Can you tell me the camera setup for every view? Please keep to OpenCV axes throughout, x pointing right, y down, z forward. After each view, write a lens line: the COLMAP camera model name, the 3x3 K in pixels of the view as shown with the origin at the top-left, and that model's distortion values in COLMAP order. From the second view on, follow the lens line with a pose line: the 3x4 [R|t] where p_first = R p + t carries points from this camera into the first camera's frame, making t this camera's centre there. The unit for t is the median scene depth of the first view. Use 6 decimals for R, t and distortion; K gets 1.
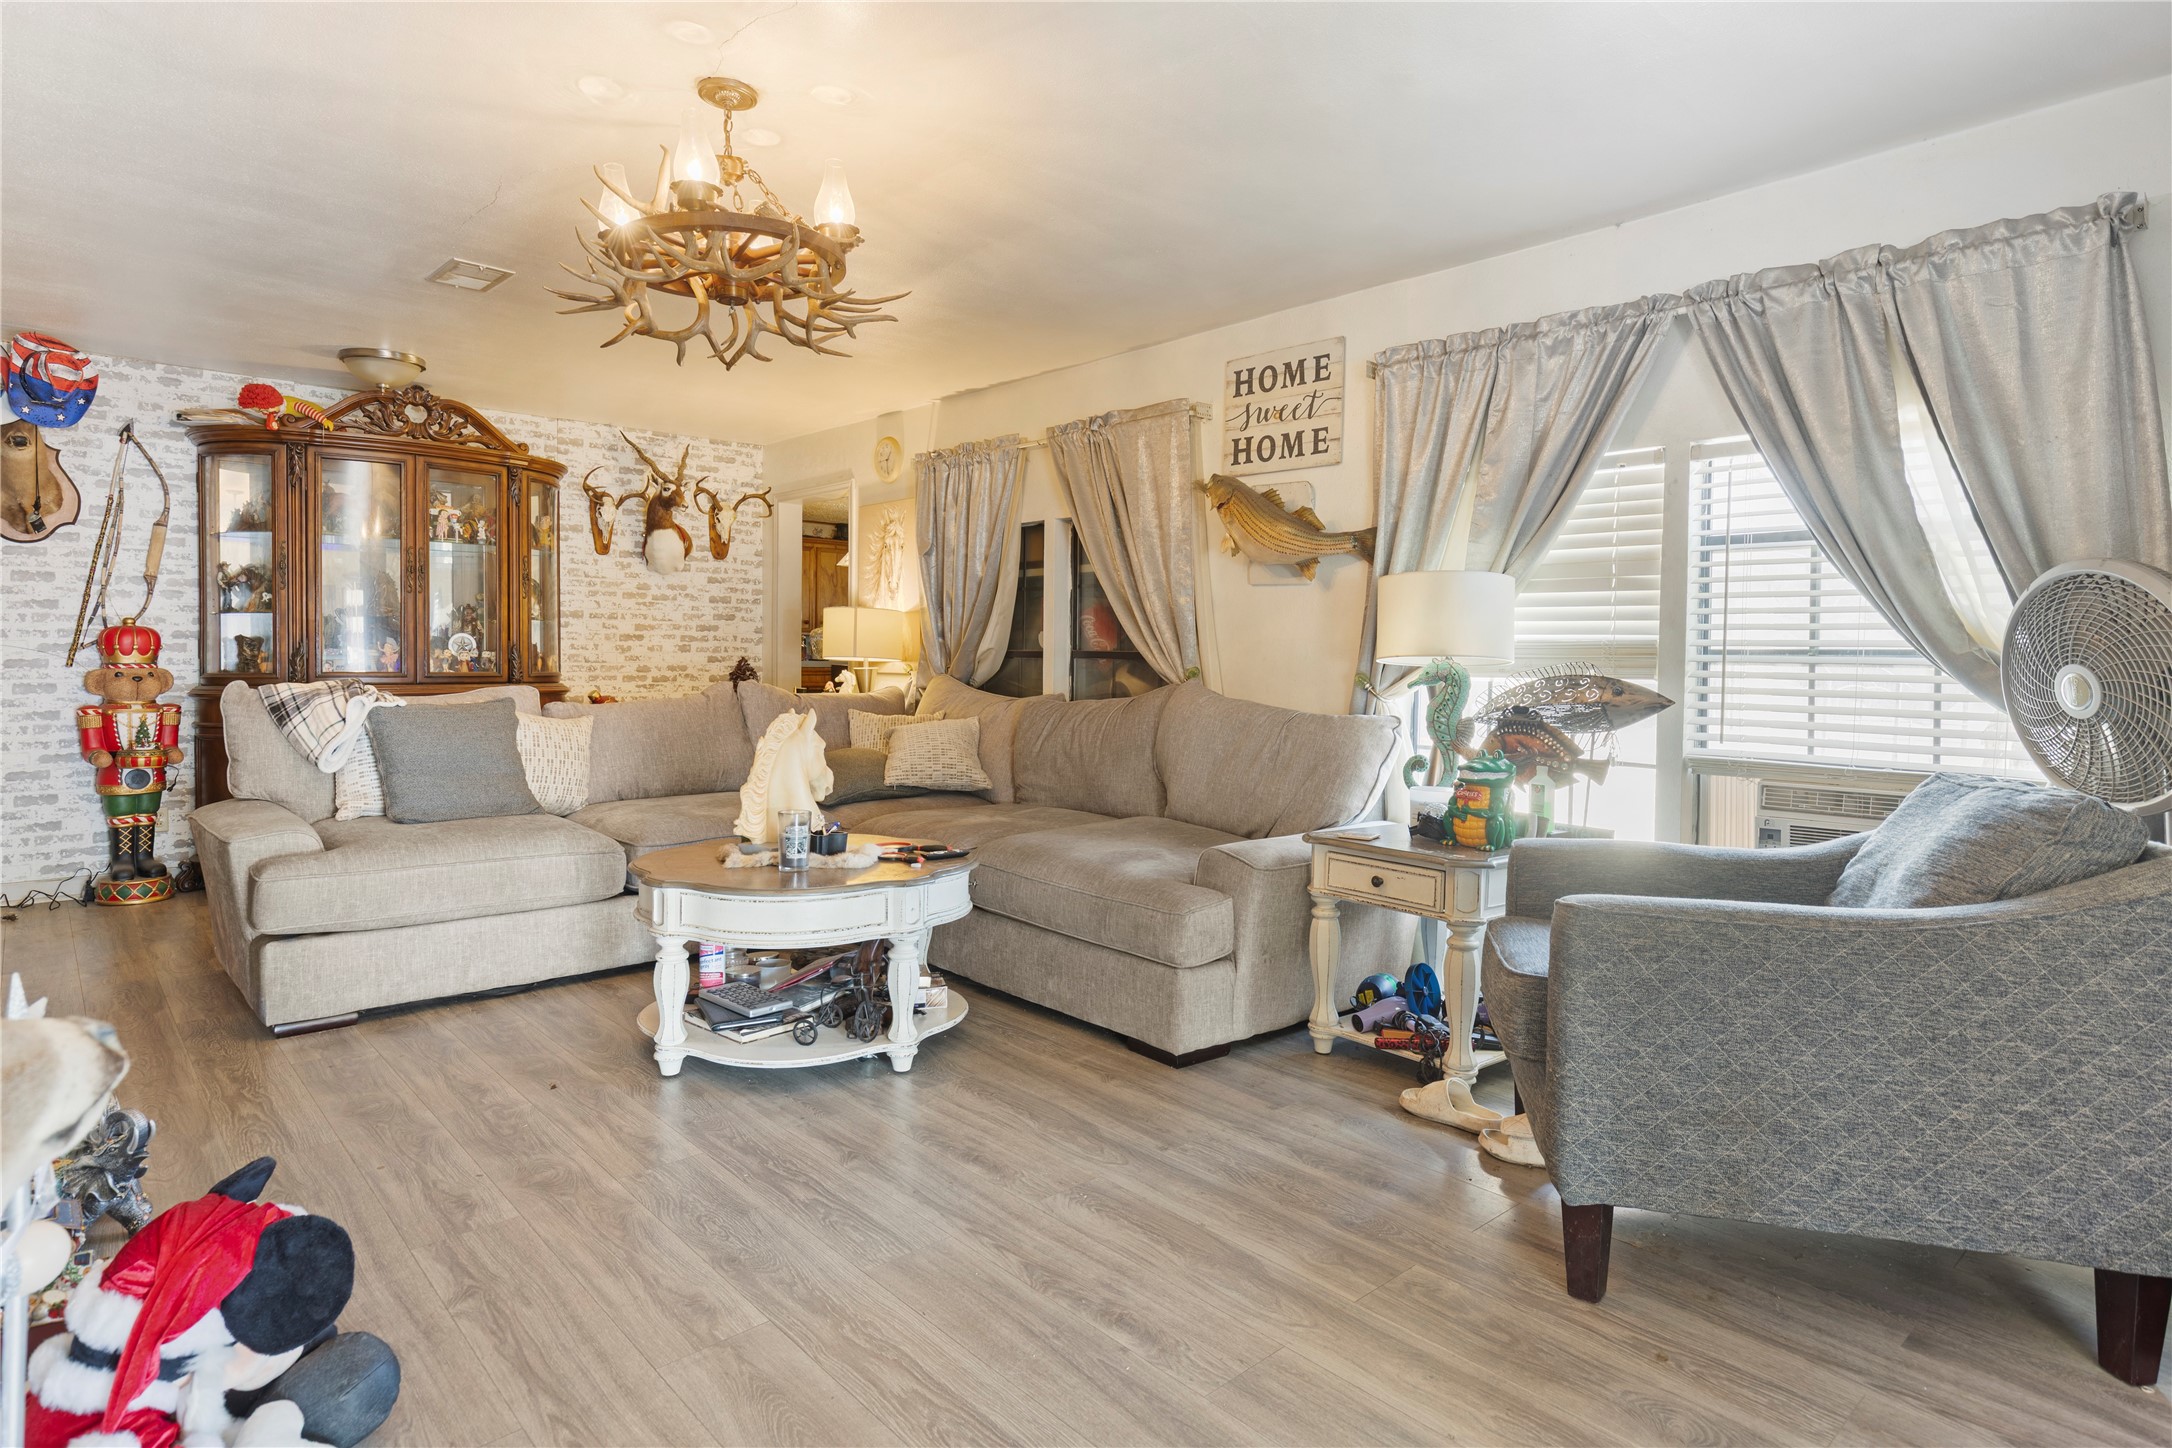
lens RADIAL K [[1168.0, 0, 1091.9], [0, 1168.0, 704.2], [0, 0, 1]] dist [0.000655, -0.001259]
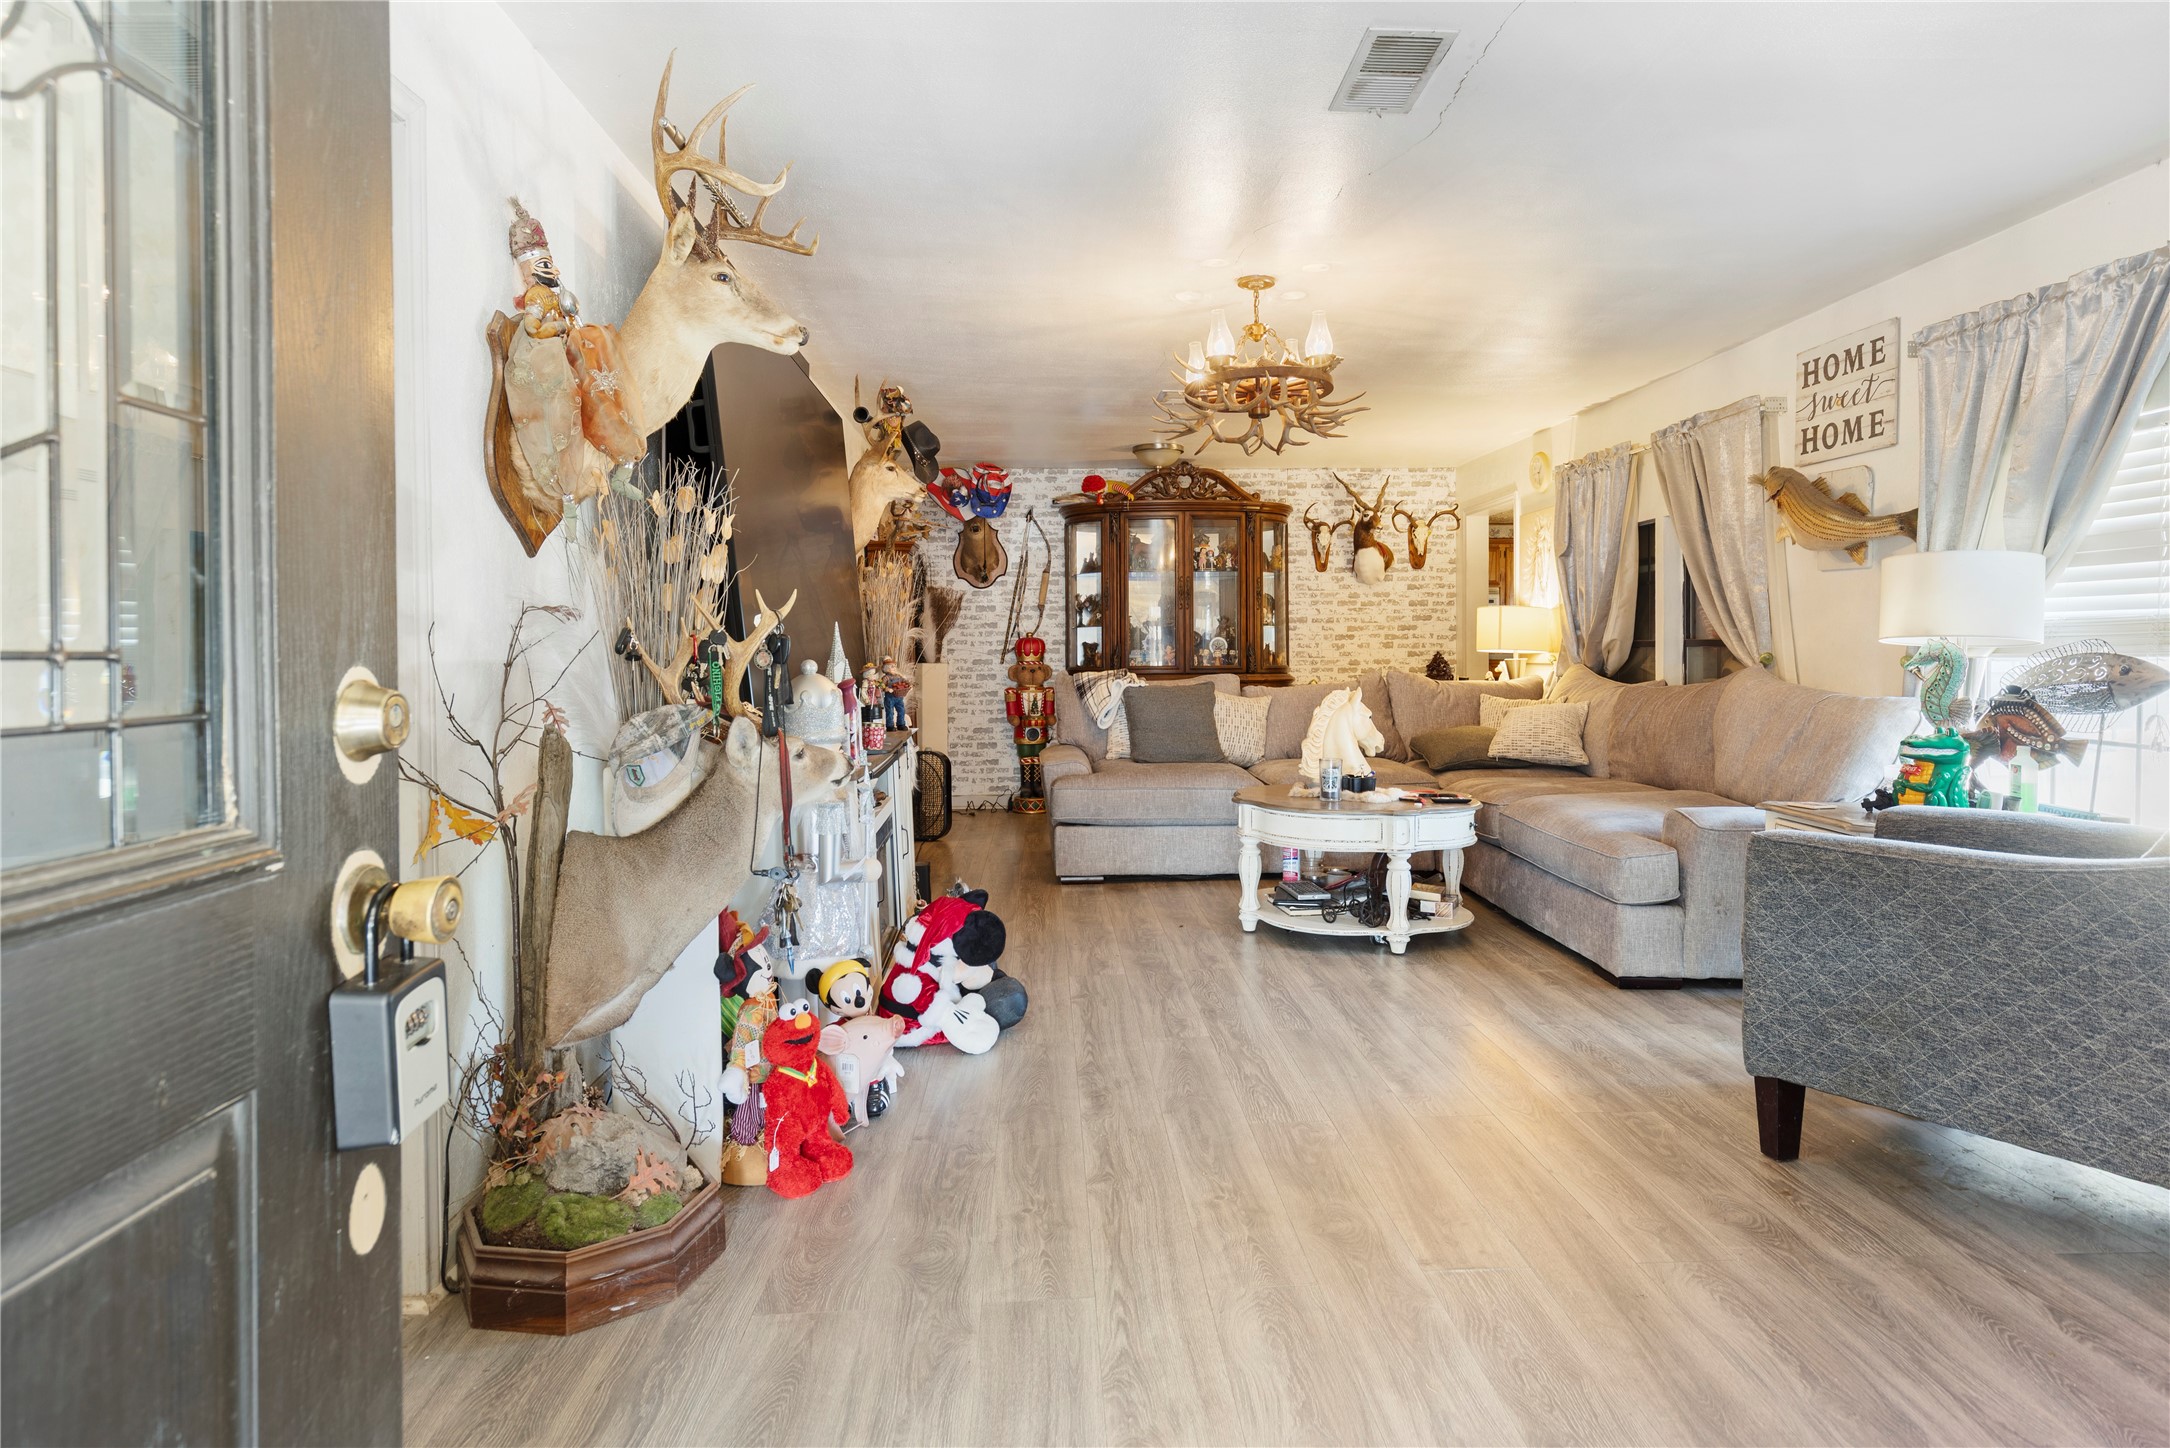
lens RADIAL K [[1166.9, 0, 1083.2], [0, 1166.9, 714.1], [0, 0, 1]] dist [0.000655, -0.001259]
pose [[0.762128, 0.018231, -0.647170, 0.361195], [-0.011764, 0.999828, 0.014311, 0.018494], [0.647320, -0.003293, 0.762211, -0.223167]]
